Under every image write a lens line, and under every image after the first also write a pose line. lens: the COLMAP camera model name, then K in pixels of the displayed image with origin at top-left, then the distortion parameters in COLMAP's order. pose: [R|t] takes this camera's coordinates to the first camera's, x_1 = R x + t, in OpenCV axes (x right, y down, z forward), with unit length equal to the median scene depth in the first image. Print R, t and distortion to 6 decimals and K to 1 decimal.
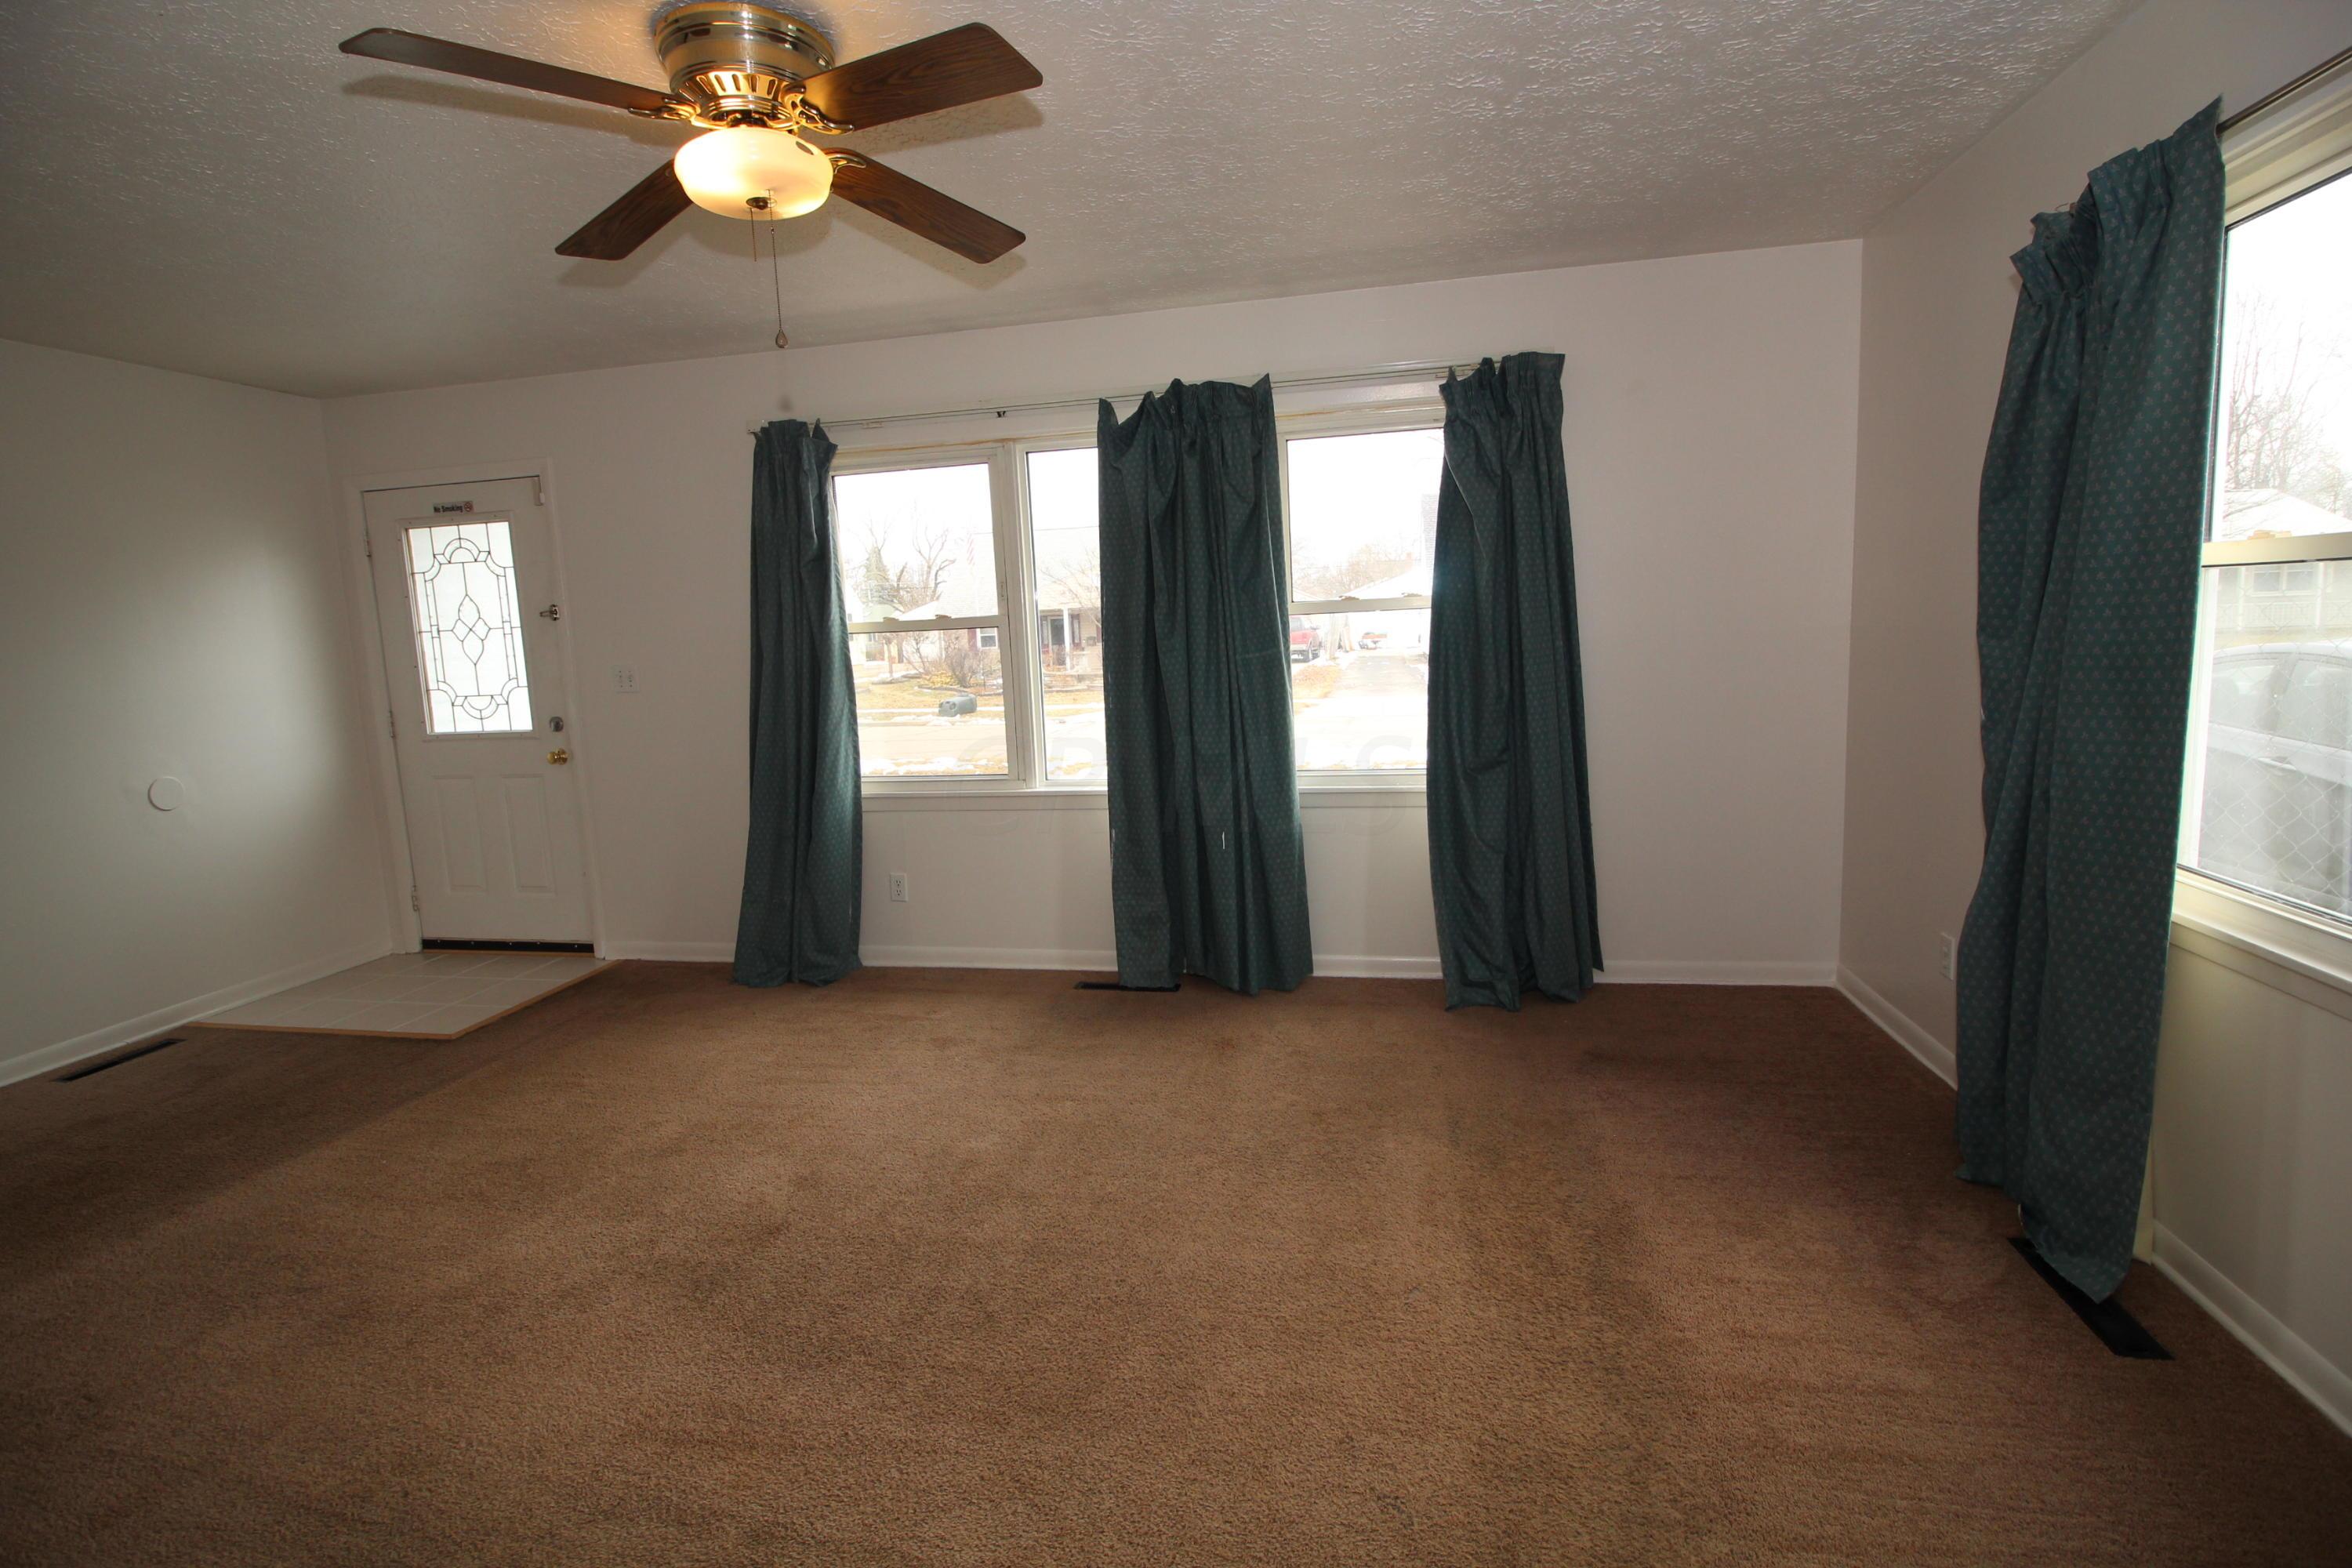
lens RADIAL K [[1088.3, 0, 1179.8], [0, 1088.3, 775.3], [0, 0, 1]] dist [-0.003503, -0.010263]
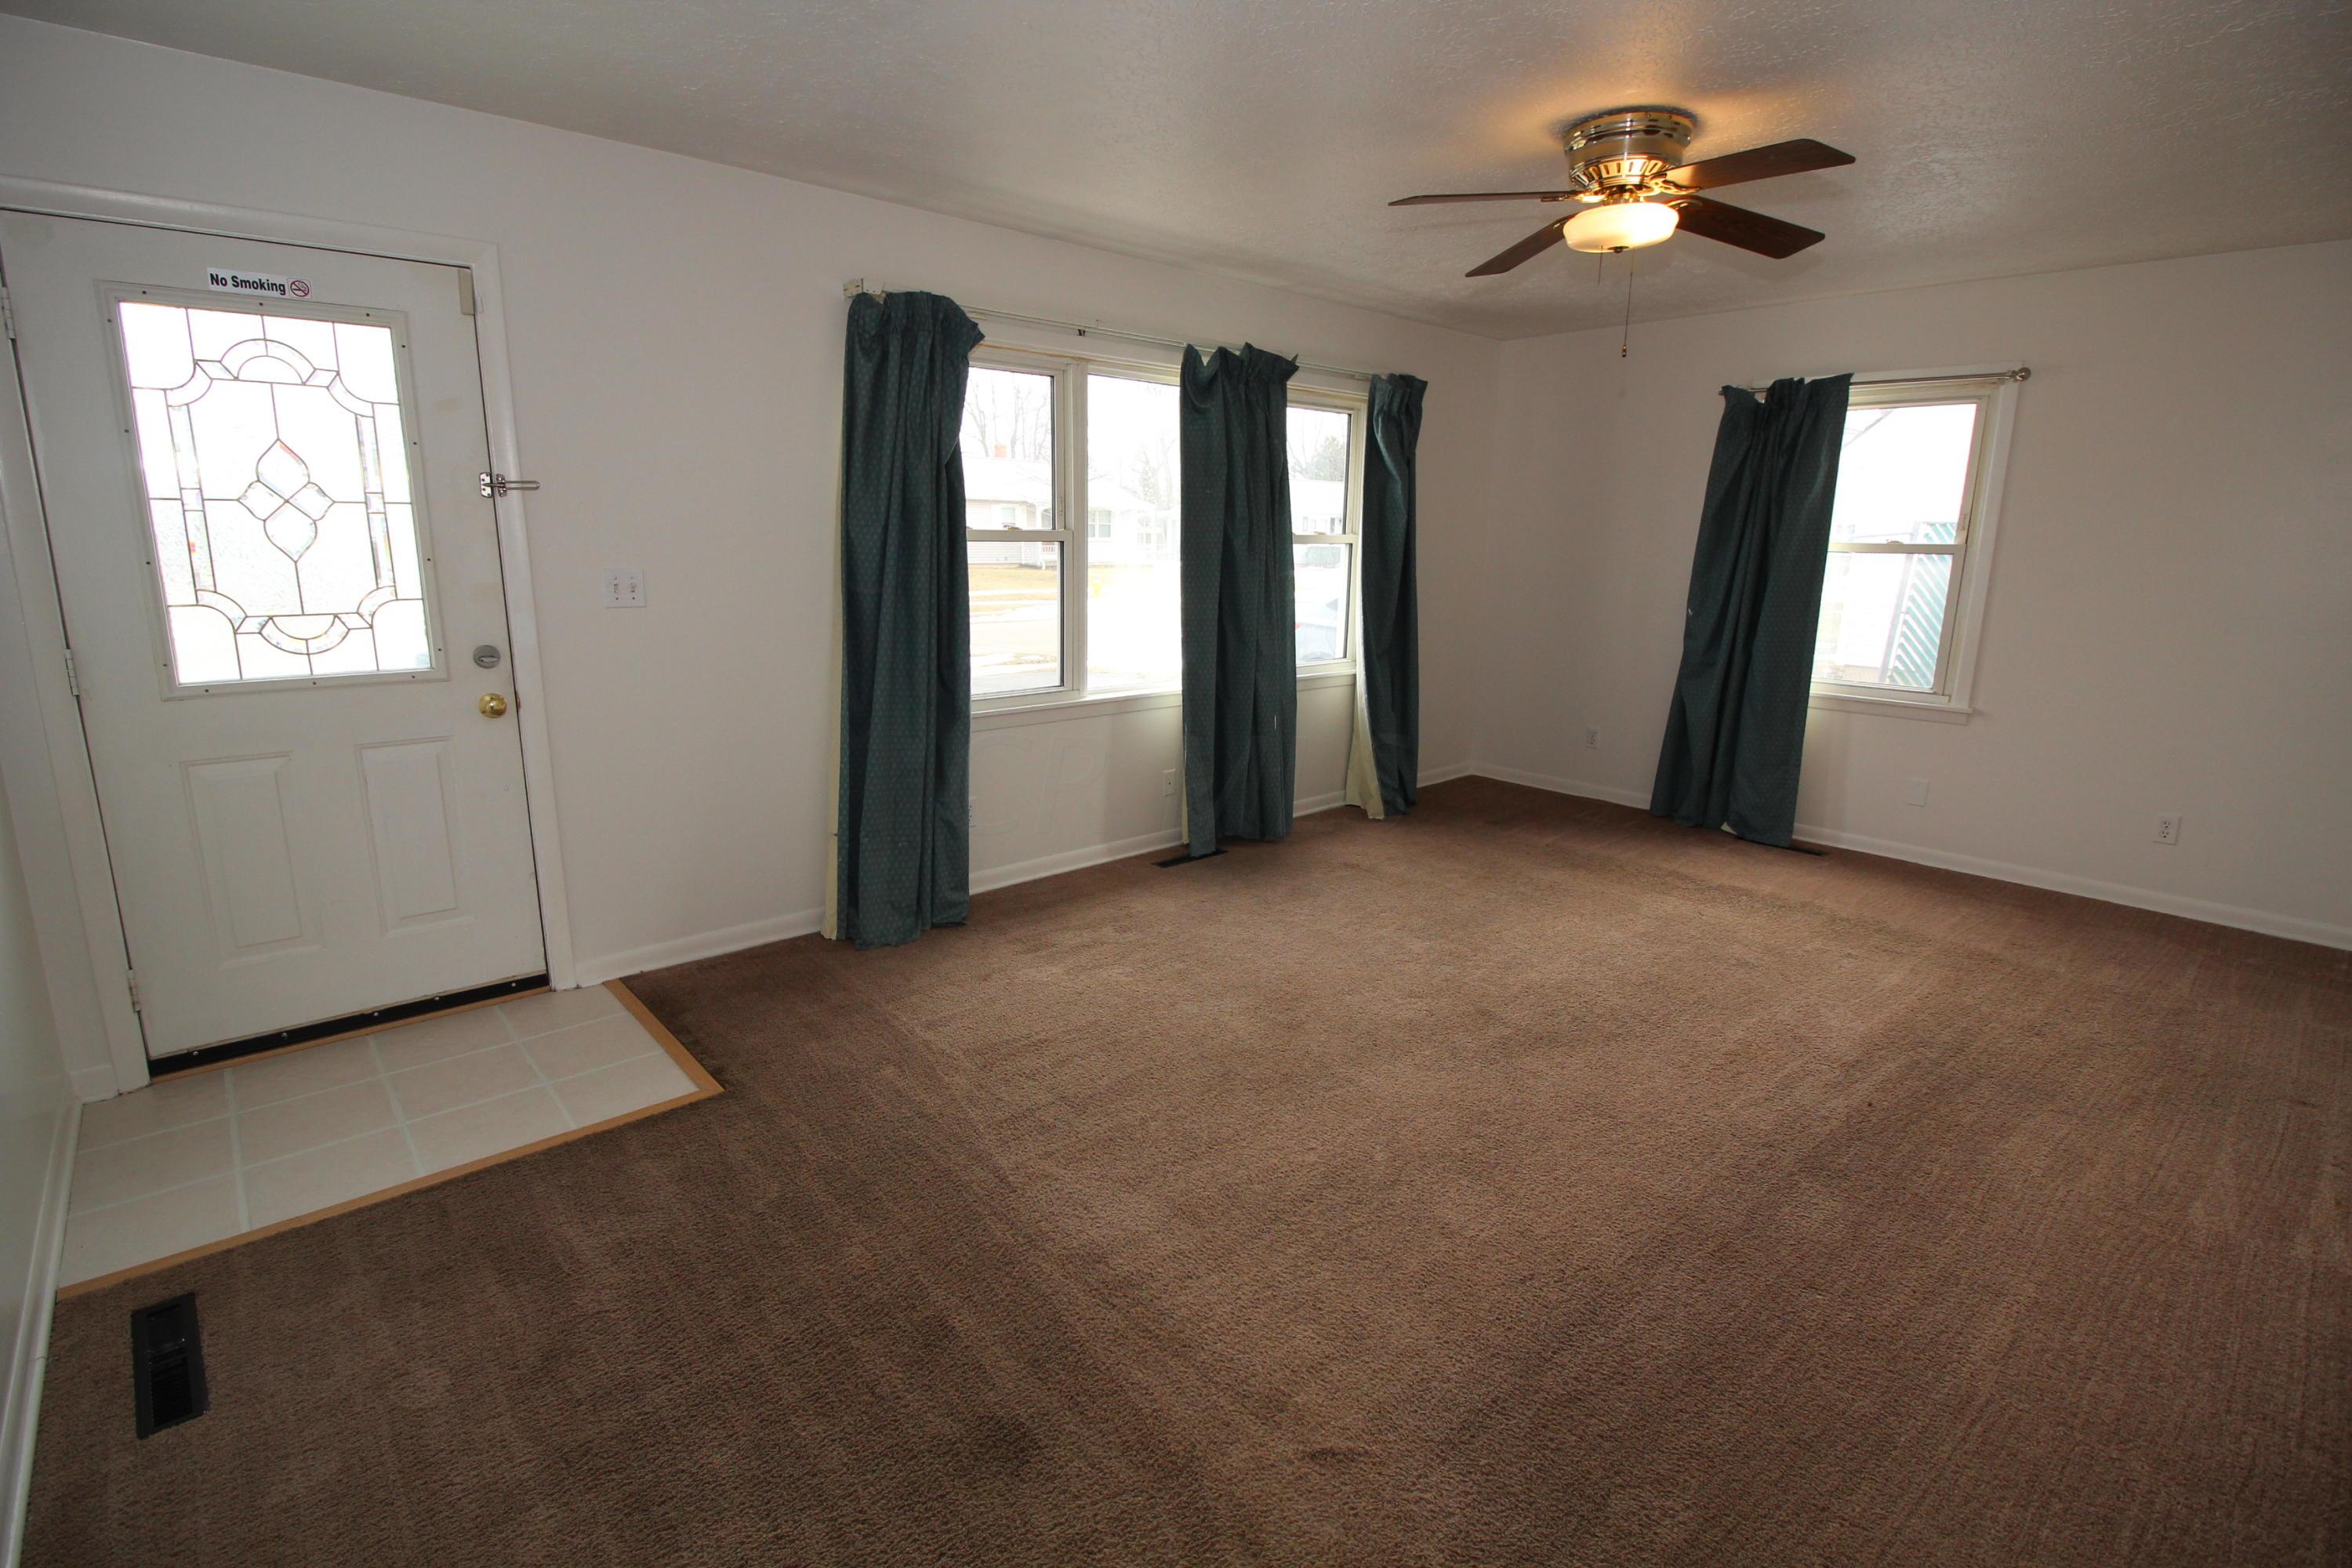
lens RADIAL K [[1088.3, 0, 1171.6], [0, 1088.3, 770.0], [0, 0, 1]] dist [-0.003503, -0.010263]
pose [[0.599741, -0.120570, 0.791058, -0.875325], [0.068951, 0.992693, 0.099027, -0.015650], [-0.797218, -0.004846, 0.603672, 0.276367]]
